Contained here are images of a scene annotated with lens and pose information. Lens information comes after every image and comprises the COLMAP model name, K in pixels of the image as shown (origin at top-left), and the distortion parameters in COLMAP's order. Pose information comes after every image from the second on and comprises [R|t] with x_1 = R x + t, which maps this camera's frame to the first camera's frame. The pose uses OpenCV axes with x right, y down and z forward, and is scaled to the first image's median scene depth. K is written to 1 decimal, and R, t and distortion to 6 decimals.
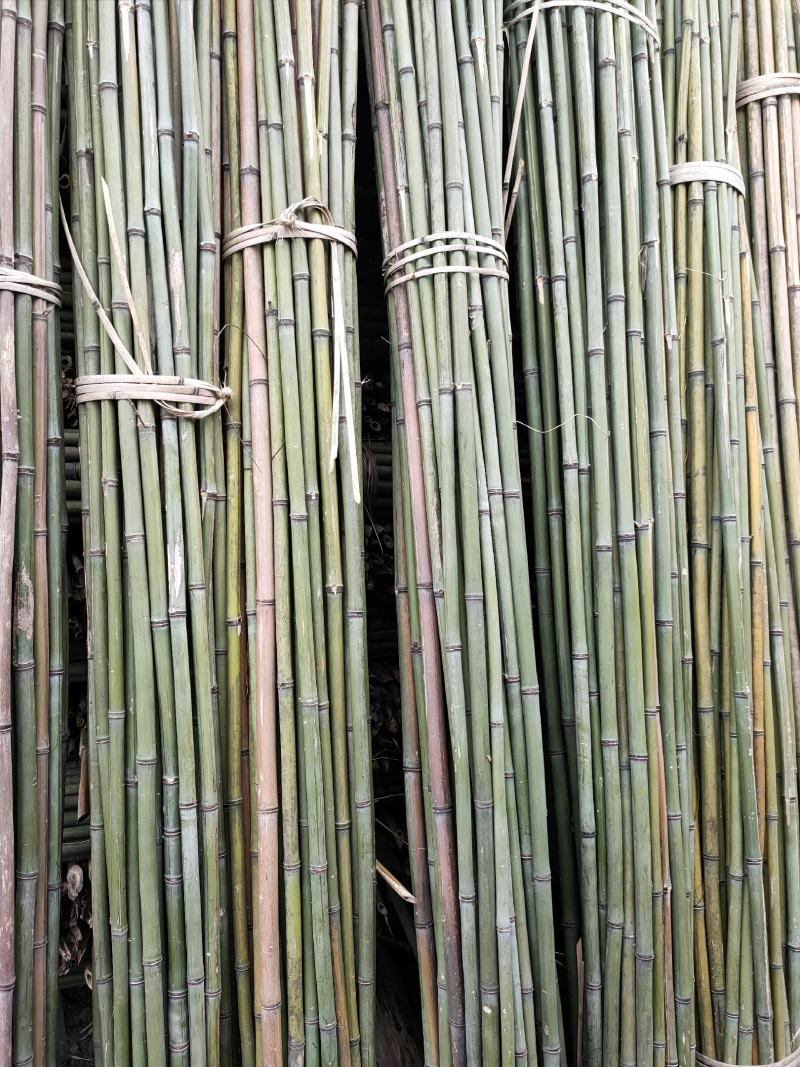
lens RADIAL K [[829.2, 0, 397.4], [0, 829.2, 535.5], [0, 0, 1]] dist [0.063122, -0.102741]
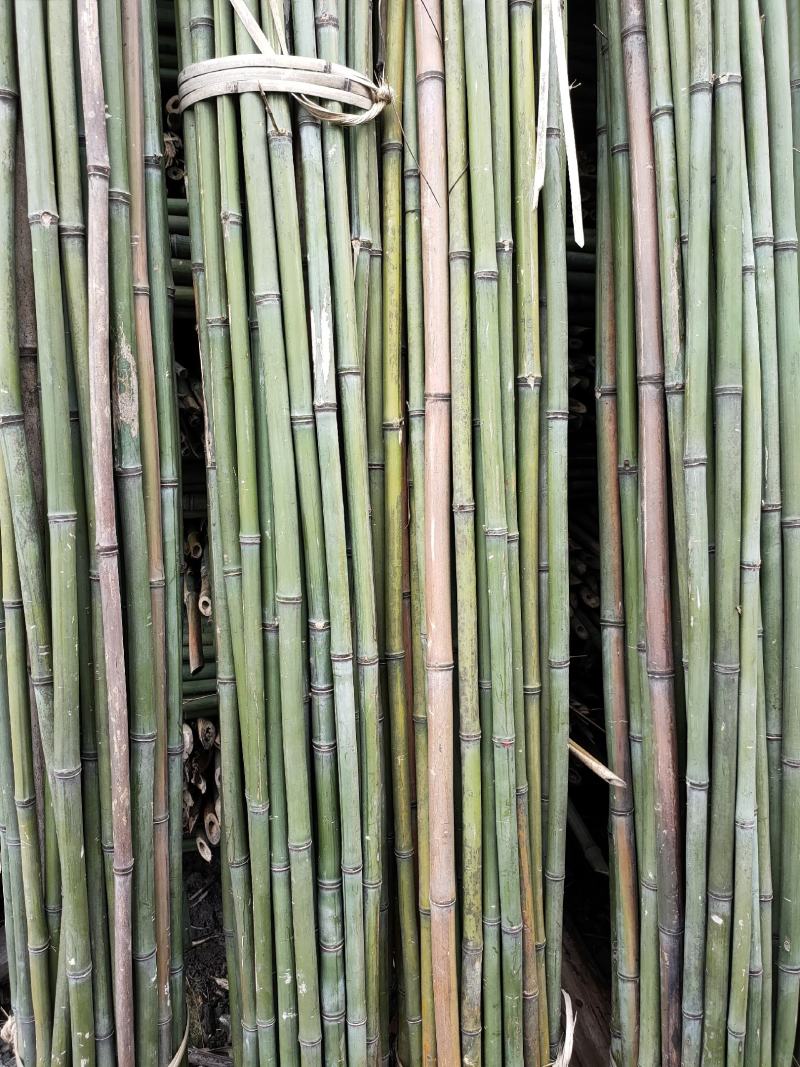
lens RADIAL K [[829.2, 0, 393.5], [0, 829.2, 543.1], [0, 0, 1]] dist [0.063122, -0.102741]
pose [[0.997069, 0.018155, -0.074326, -0.140157], [-0.006617, 0.988261, 0.152634, 0.095548], [0.076225, -0.151695, 0.985484, 0.247477]]
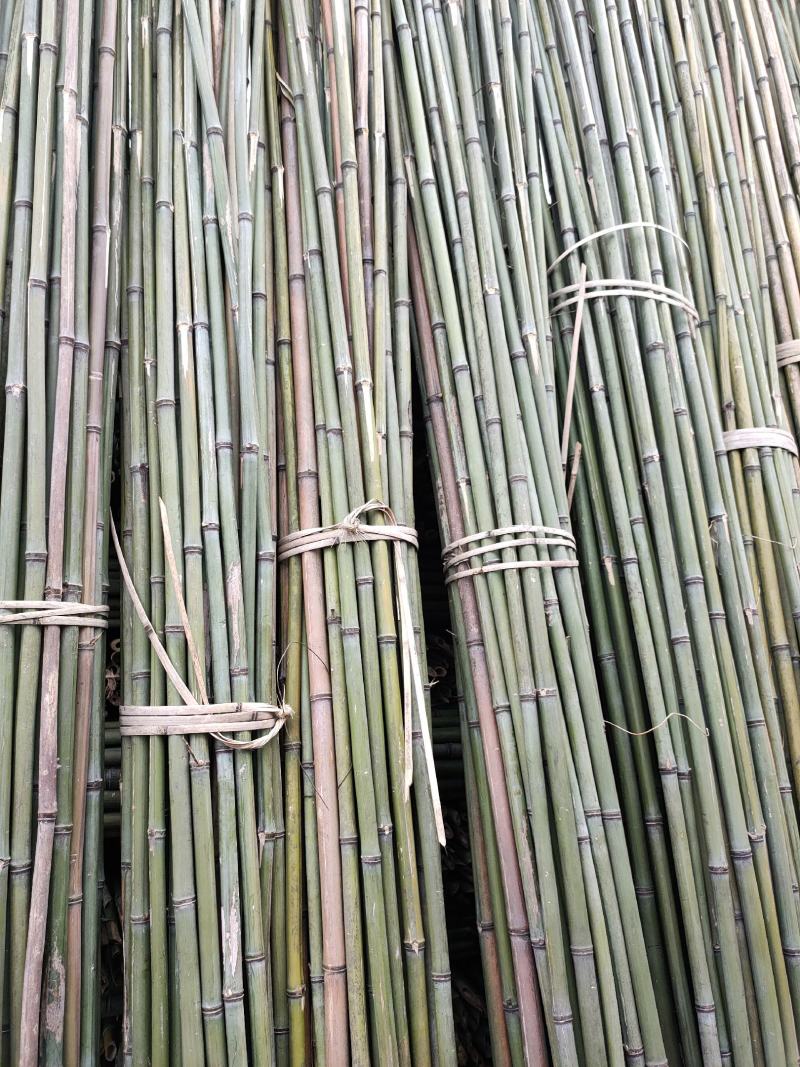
lens RADIAL K [[829.2, 0, 393.3], [0, 829.2, 528.0], [0, 0, 1]] dist [0.063122, -0.102741]
pose [[0.999279, -0.037384, 0.006695, -0.088460], [0.037943, 0.975052, -0.218708, -0.164628], [0.001648, 0.218804, 0.975767, 0.078829]]
